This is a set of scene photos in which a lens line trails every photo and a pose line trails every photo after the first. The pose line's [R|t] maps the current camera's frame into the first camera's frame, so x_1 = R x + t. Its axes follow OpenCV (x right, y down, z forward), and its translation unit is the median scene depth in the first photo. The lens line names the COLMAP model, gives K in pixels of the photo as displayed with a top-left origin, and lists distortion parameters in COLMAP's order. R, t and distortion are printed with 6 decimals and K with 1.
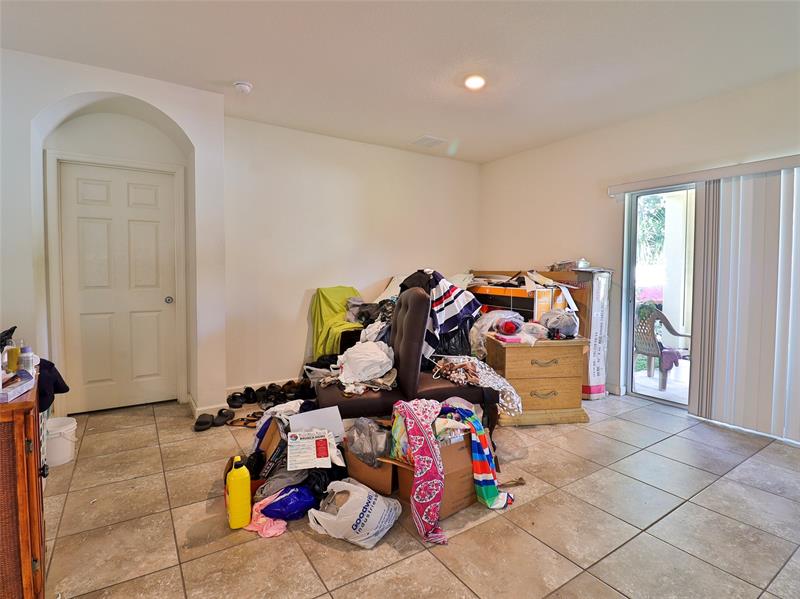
lens RADIAL K [[413.1, 0, 398.9], [0, 413.1, 286.9], [0, 0, 1]] dist [0.001179, -0.013981]
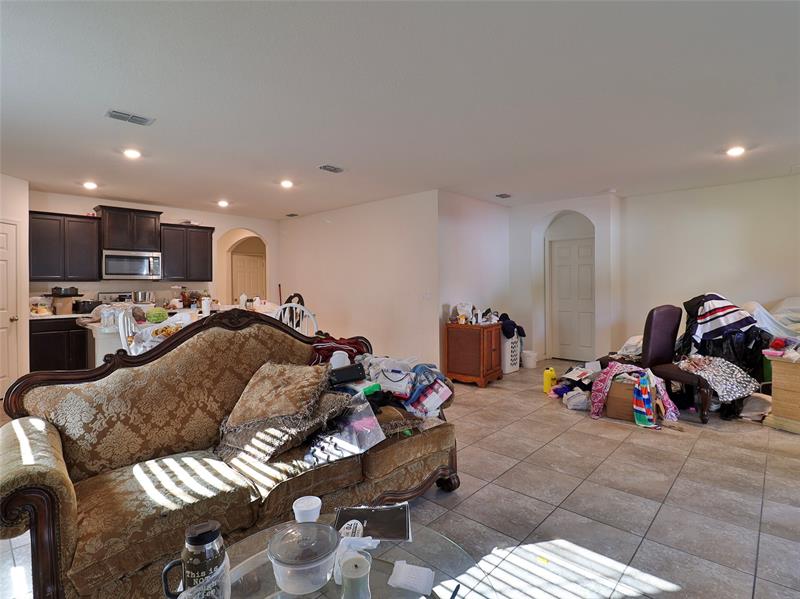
lens RADIAL K [[413.1, 0, 398.9], [0, 413.1, 286.9], [0, 0, 1]] dist [0.001179, -0.013981]
pose [[0.238347, 0.003335, -0.971174, 1.171107], [-0.030748, 0.999519, -0.004114, -0.026312], [0.970693, 0.030842, 0.238335, -0.330080]]
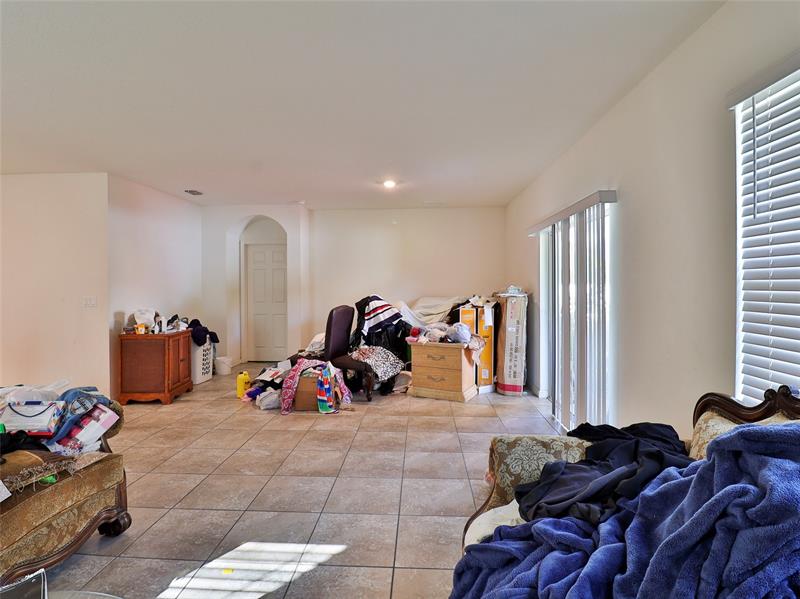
lens RADIAL K [[413.1, 0, 398.9], [0, 413.1, 286.9], [0, 0, 1]] dist [0.001179, -0.013981]
pose [[0.805288, -0.004514, -0.592867, 1.184261], [-0.016247, 0.999427, -0.029679, -0.027151], [0.592661, 0.033532, 0.804753, -0.308245]]
